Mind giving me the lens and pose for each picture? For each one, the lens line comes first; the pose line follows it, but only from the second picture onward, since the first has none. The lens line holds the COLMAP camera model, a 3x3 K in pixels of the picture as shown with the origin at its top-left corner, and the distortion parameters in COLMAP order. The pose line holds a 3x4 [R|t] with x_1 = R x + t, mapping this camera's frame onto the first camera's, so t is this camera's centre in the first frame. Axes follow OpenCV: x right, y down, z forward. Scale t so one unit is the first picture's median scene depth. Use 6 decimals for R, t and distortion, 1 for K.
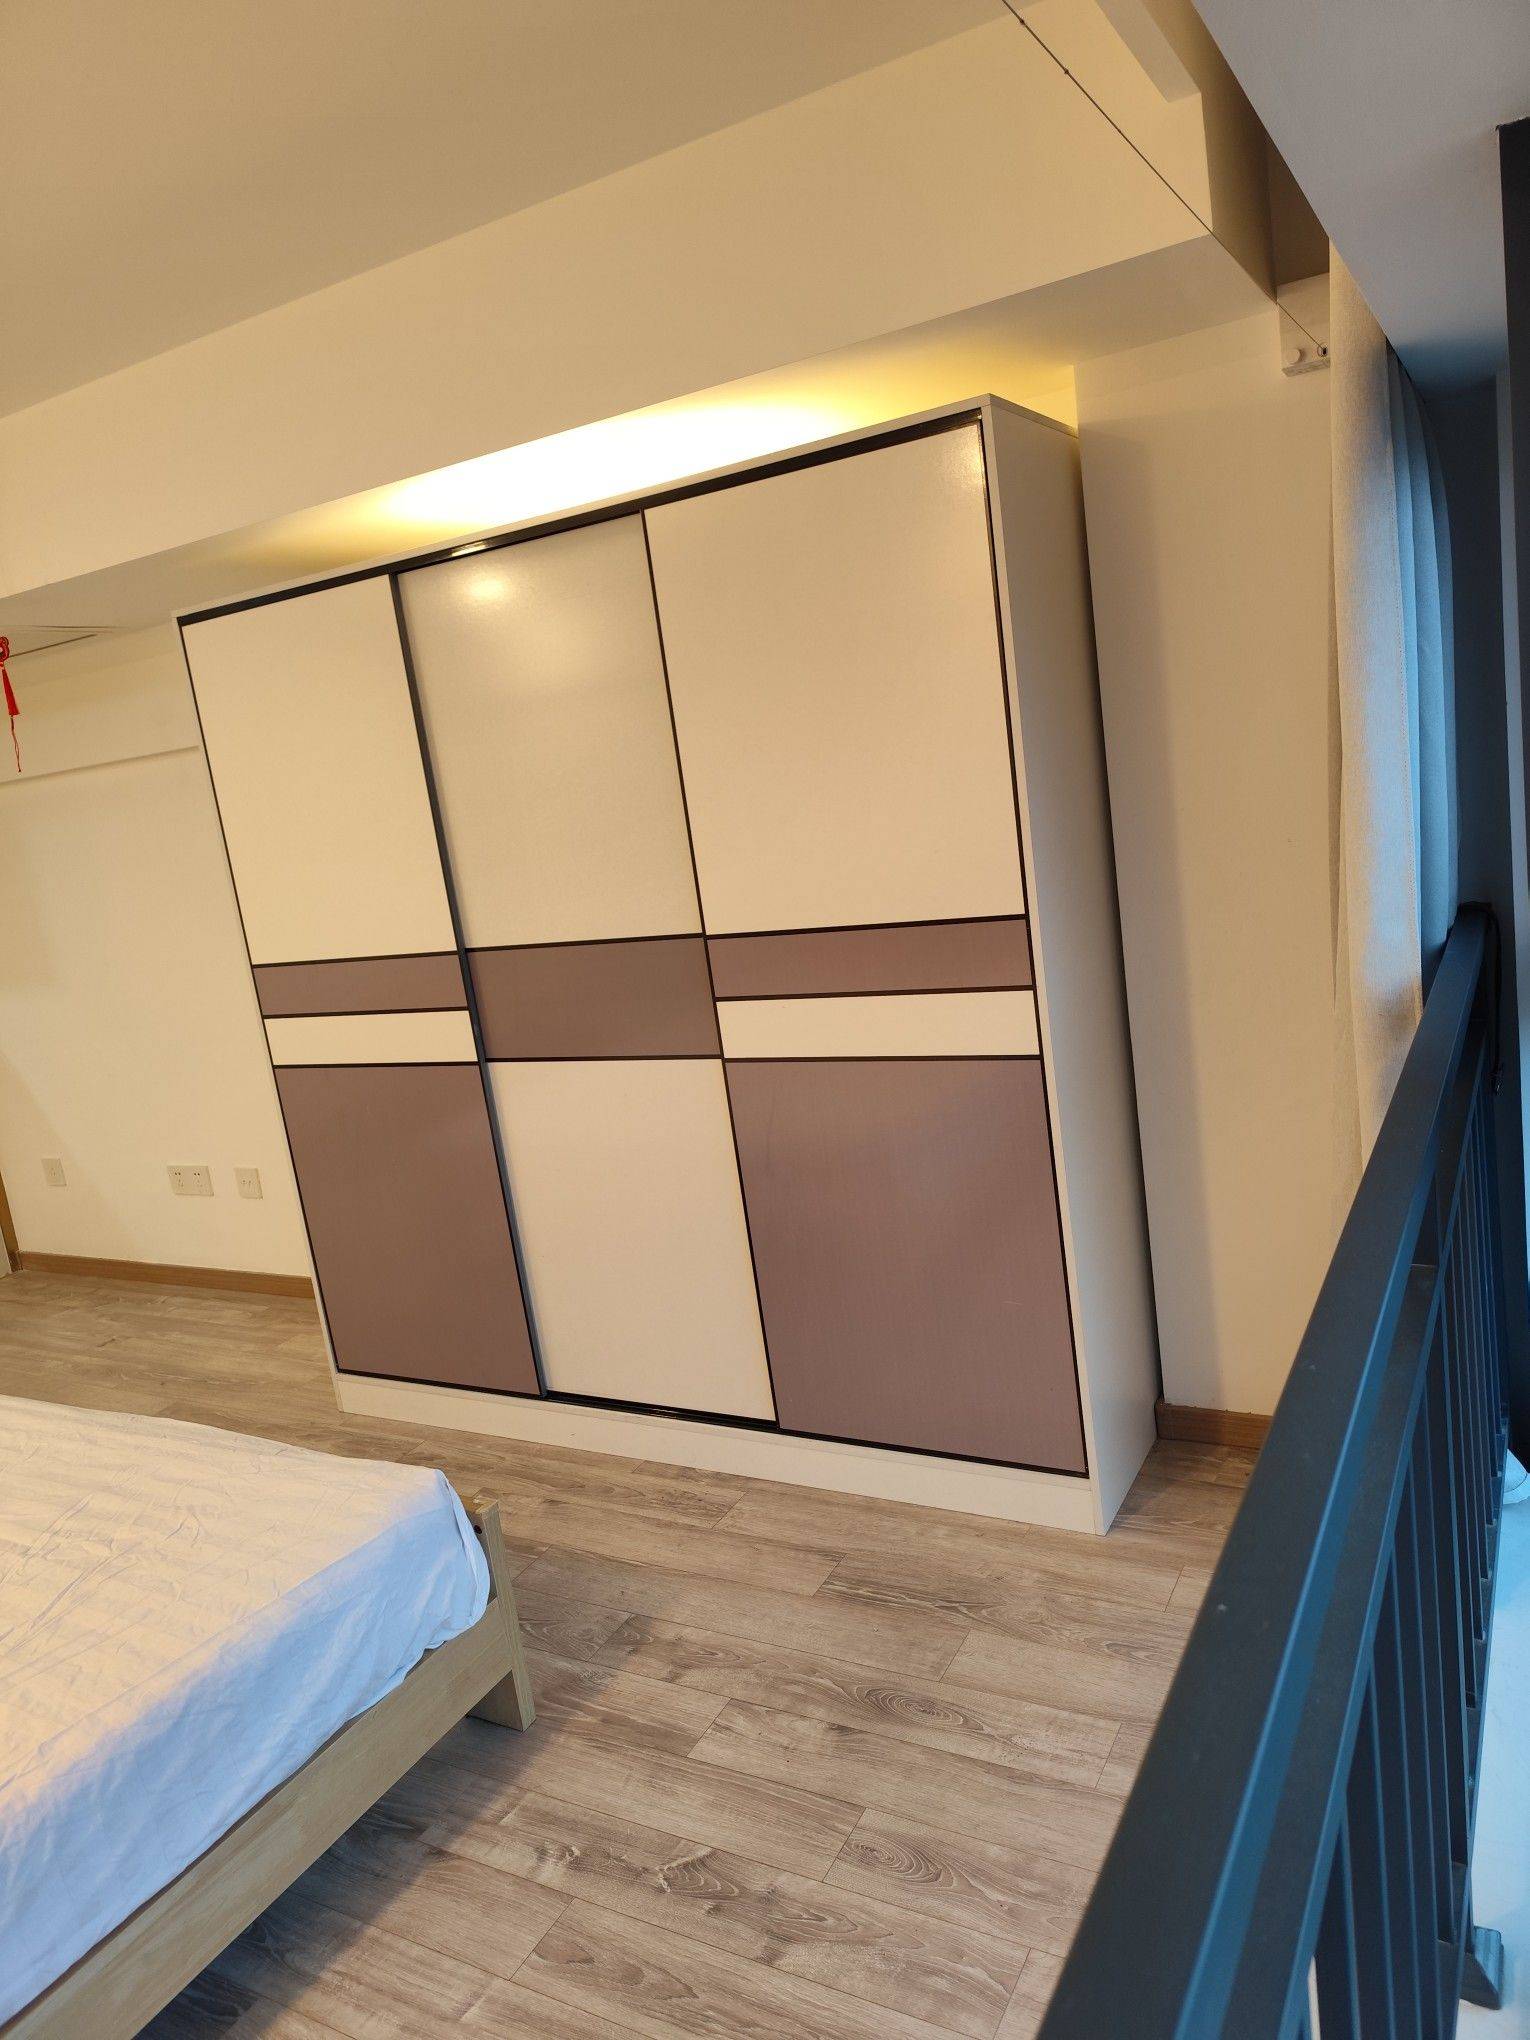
lens RADIAL K [[1377.0, 0, 764.9], [0, 1377.0, 1029.2], [0, 0, 1]] dist [0.025333, -0.032010]
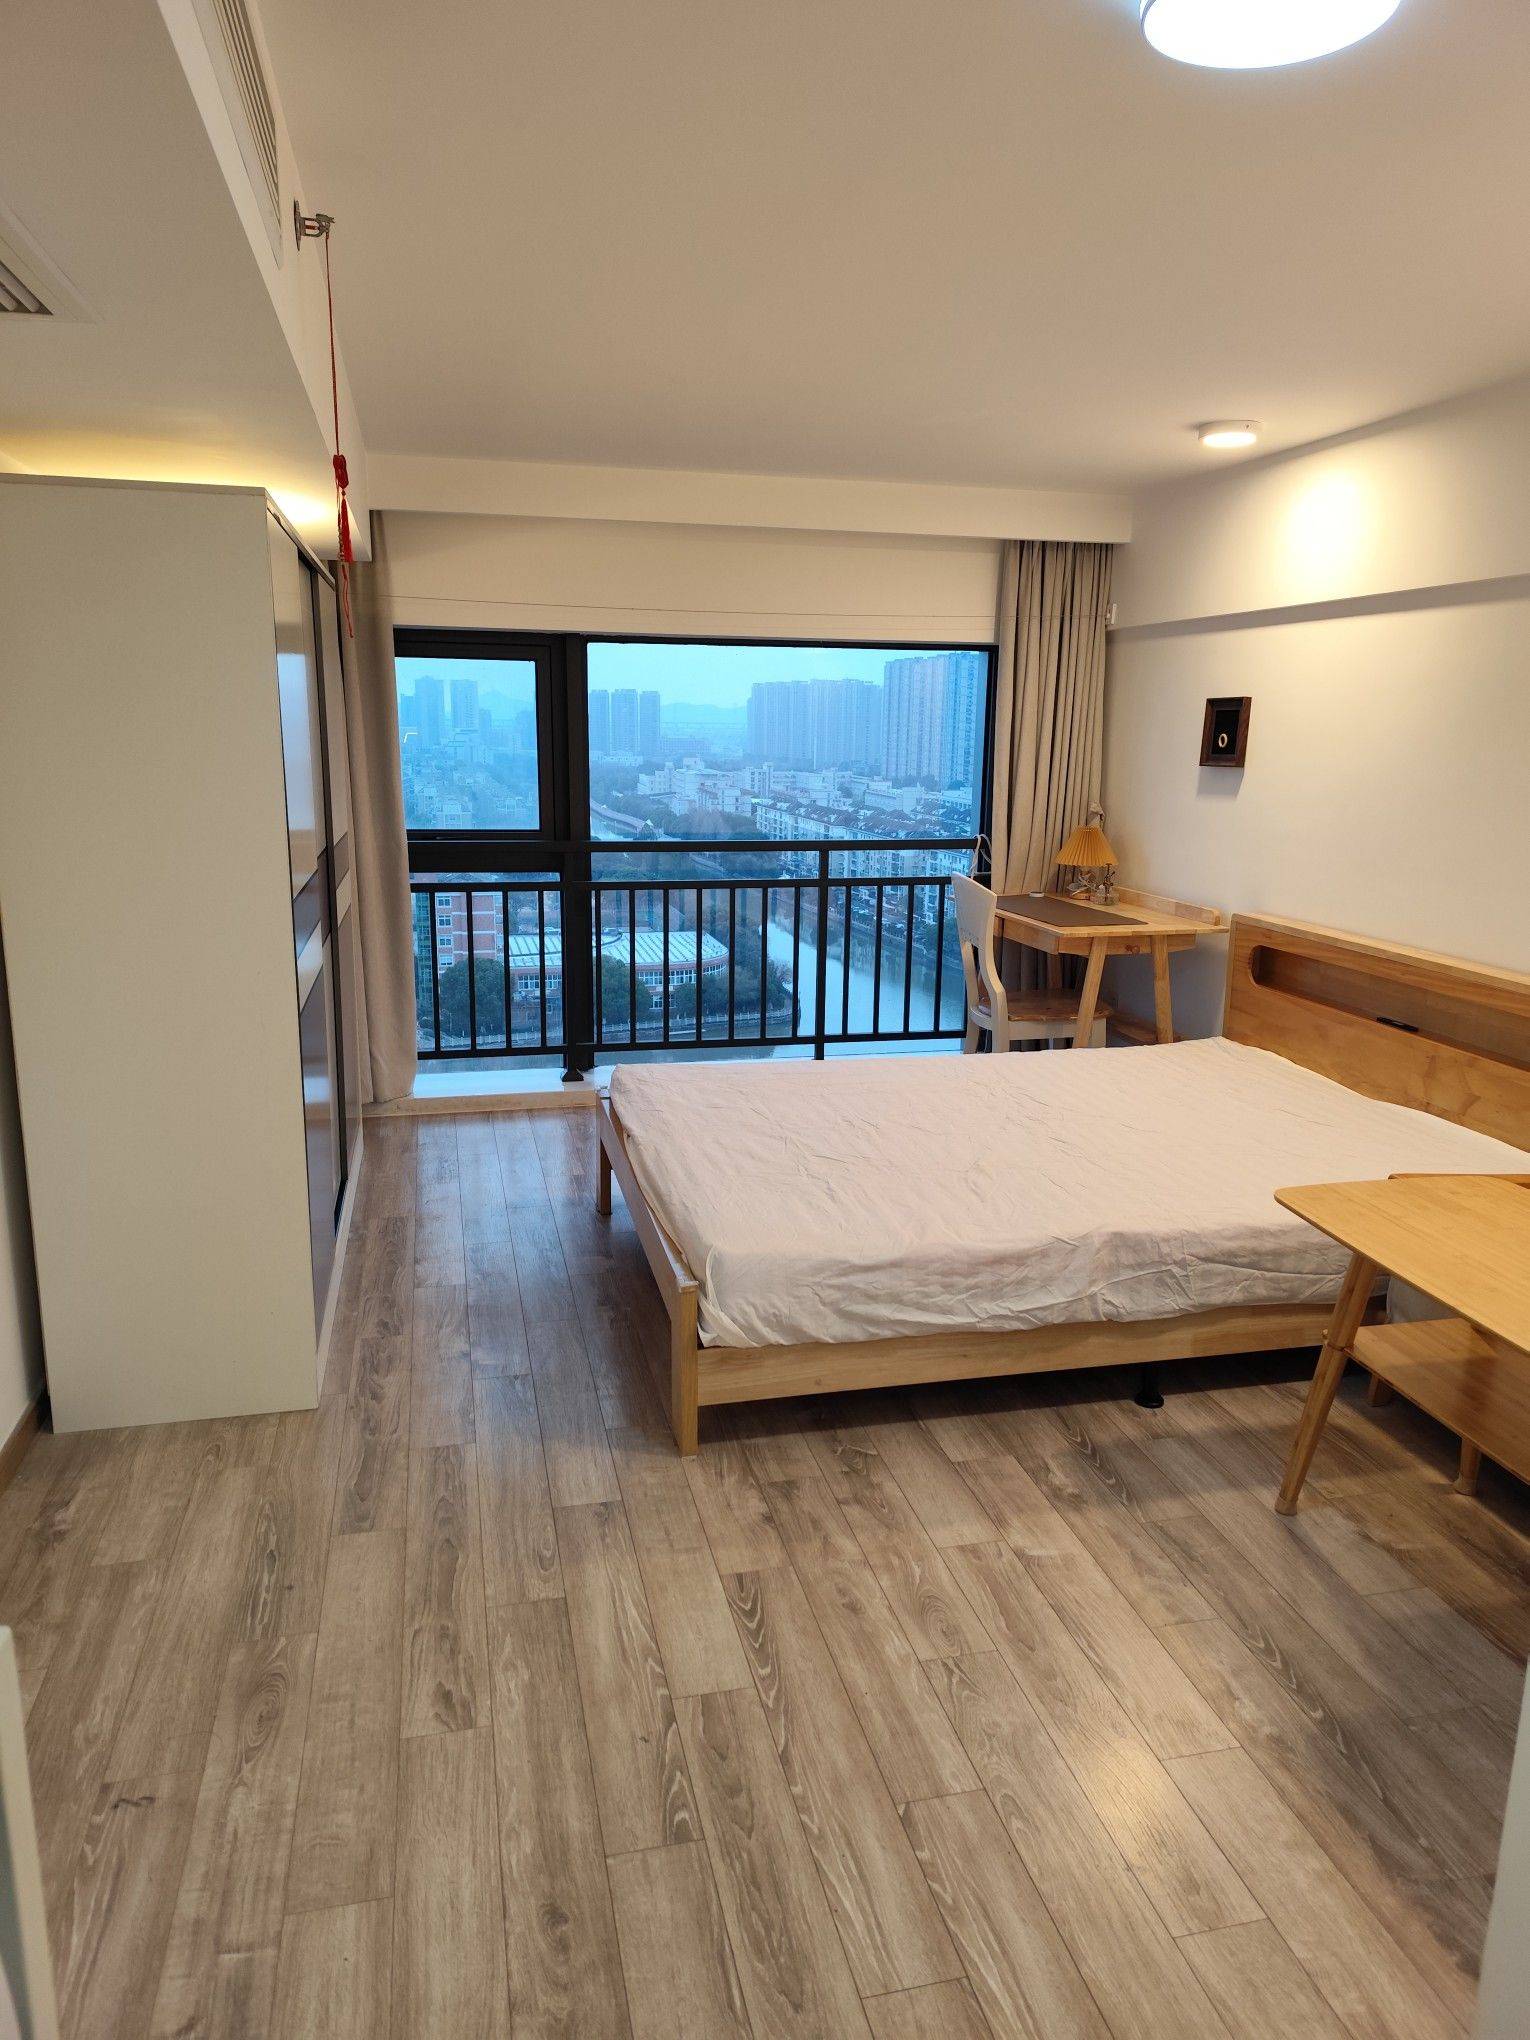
lens RADIAL K [[1377.0, 0, 765.3], [0, 1377.0, 1023.2], [0, 0, 1]] dist [0.025333, -0.032010]
pose [[-0.668653, -0.033097, 0.742838, -2.051127], [0.218345, 0.946228, 0.238699, -0.195929], [-0.710795, 0.321802, -0.625472, 2.249177]]
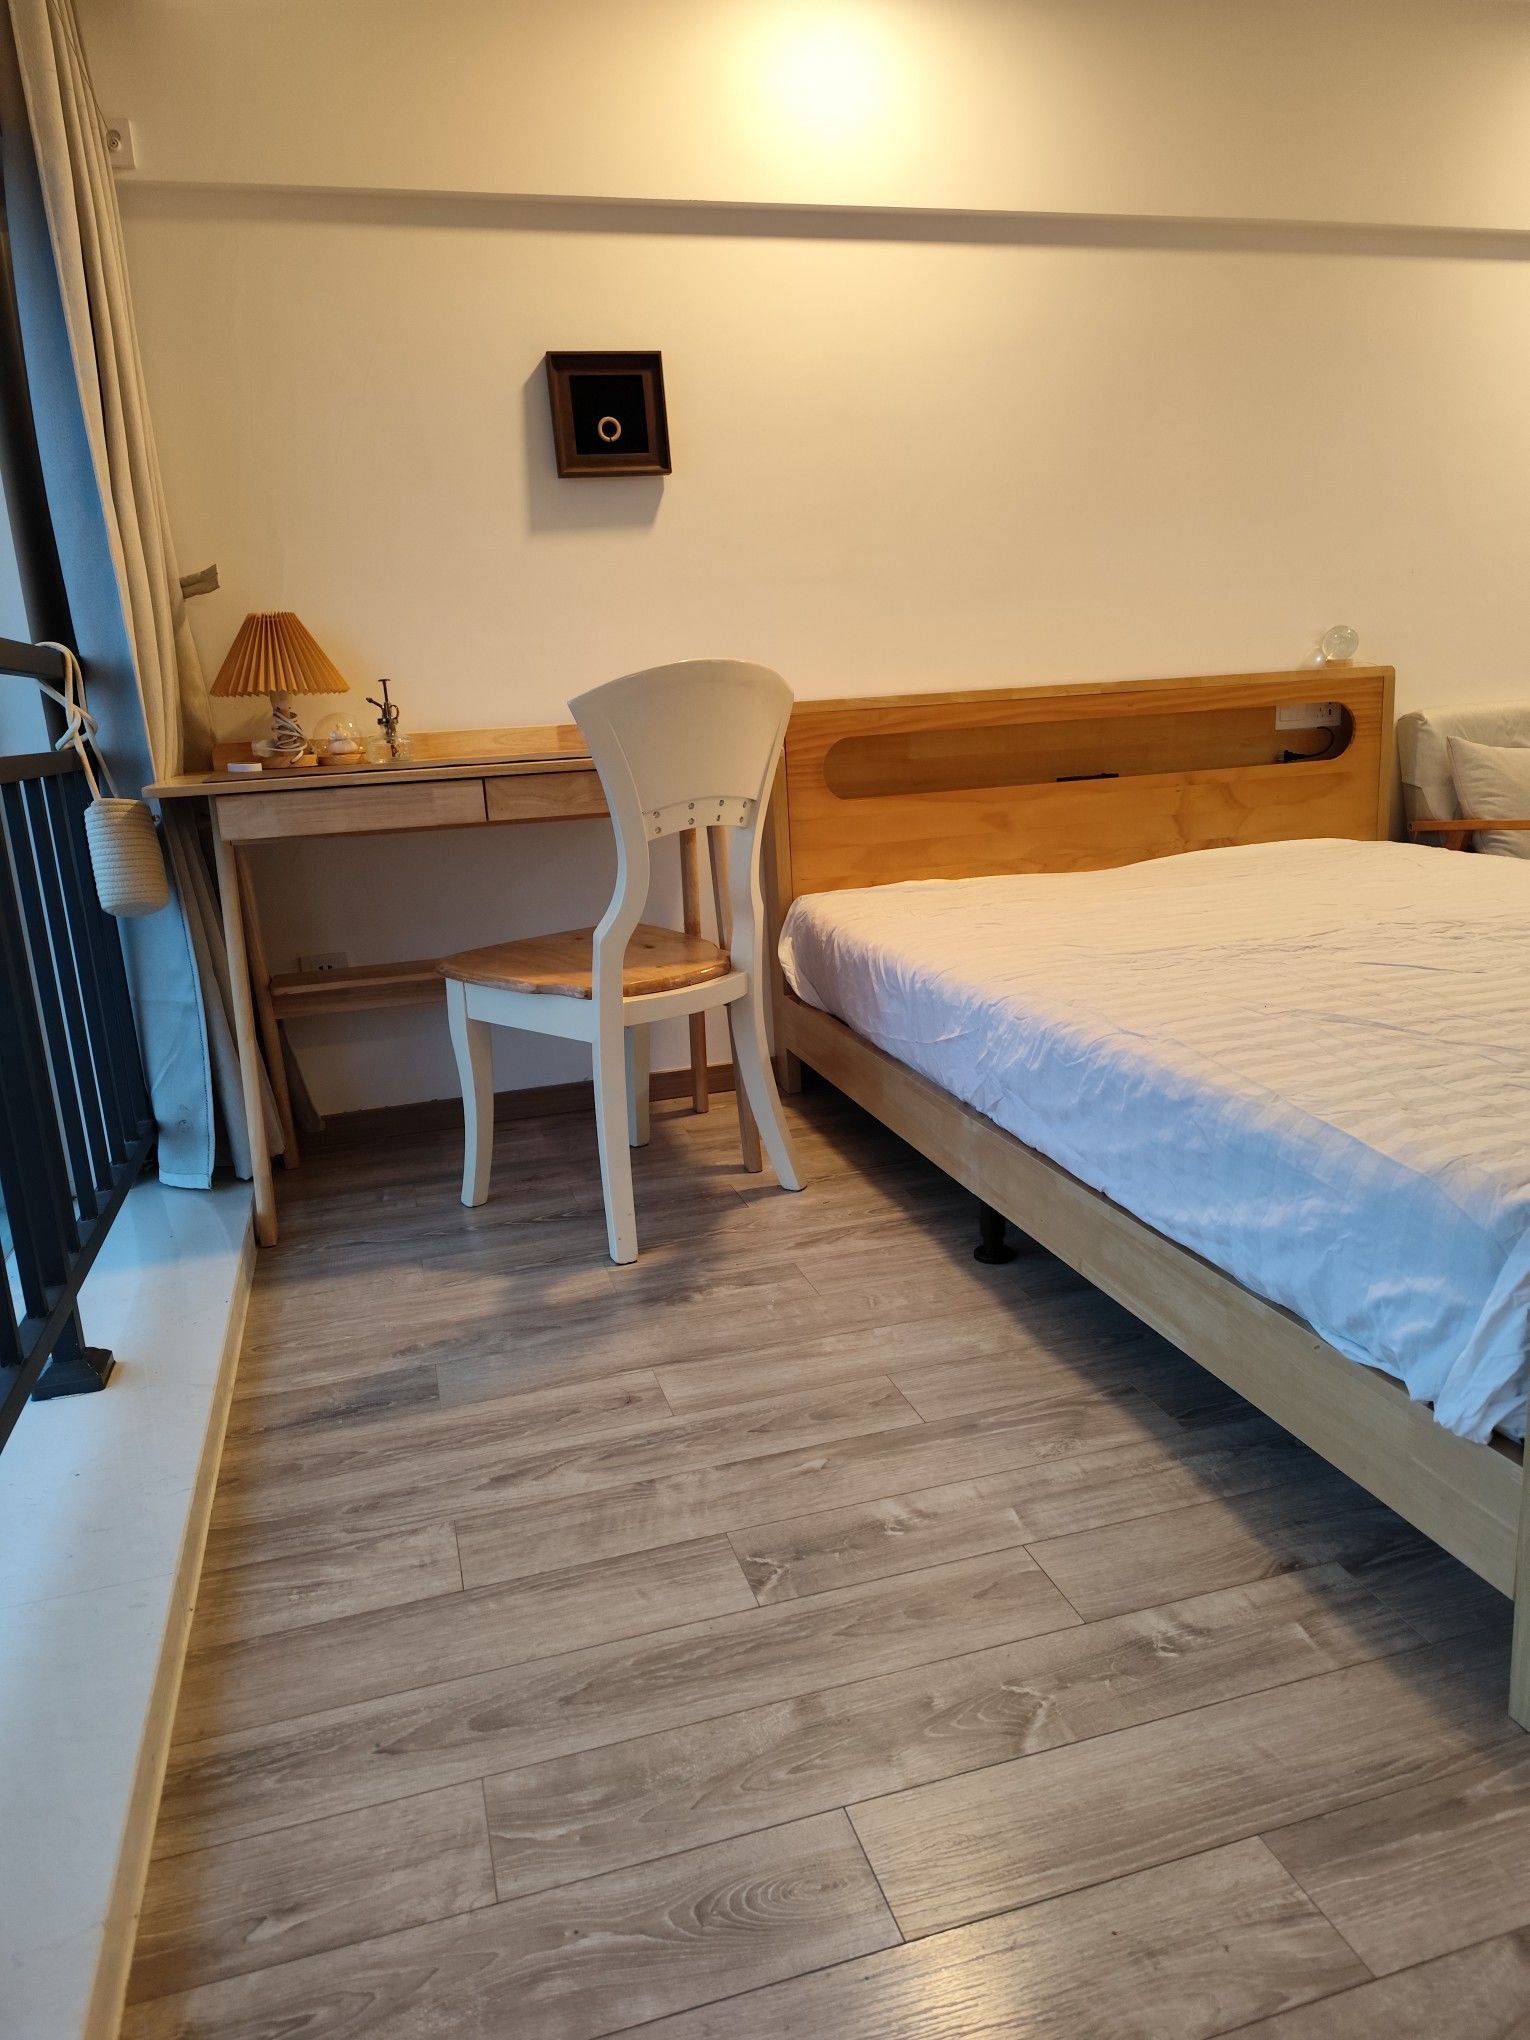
lens RADIAL K [[1377.0, 0, 769.8], [0, 1377.0, 1020.0], [0, 0, 1]] dist [0.025333, -0.032010]
pose [[-0.680593, 0.333357, -0.652431, 0.324773], [0.011161, 0.895108, 0.445709, 0.007941], [0.732576, 0.296064, -0.612926, 1.139491]]
